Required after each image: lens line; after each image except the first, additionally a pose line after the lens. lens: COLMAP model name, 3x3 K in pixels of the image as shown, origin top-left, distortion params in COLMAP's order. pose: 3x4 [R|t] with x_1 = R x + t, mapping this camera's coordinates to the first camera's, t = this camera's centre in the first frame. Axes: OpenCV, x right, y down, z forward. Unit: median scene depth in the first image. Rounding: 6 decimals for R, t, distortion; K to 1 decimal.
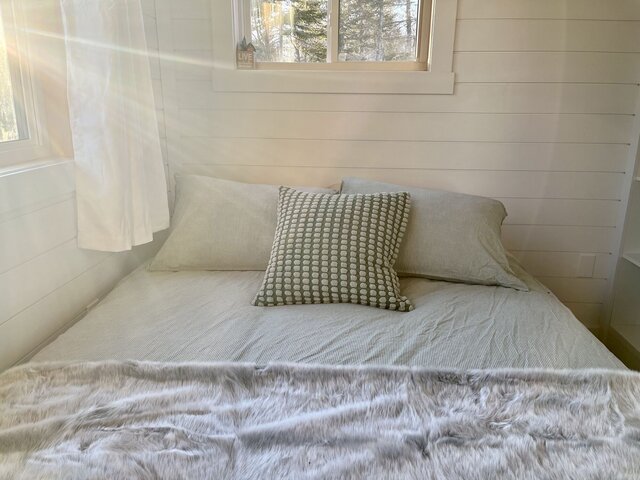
lens RADIAL K [[487.6, 0, 320.0], [0, 487.6, 240.0], [0, 0, 1]] dist [0.082250, -0.105360]
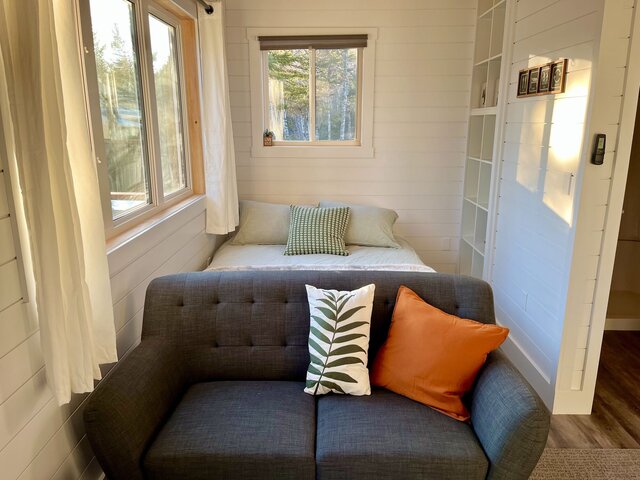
lens RADIAL K [[487.6, 0, 320.0], [0, 487.6, 240.0], [0, 0, 1]] dist [0.082250, -0.105360]
pose [[0.998282, -0.020291, 0.054963, -0.079457], [0.022504, 0.998948, -0.039946, 0.142130], [-0.054095, 0.041114, 0.997689, -1.230937]]
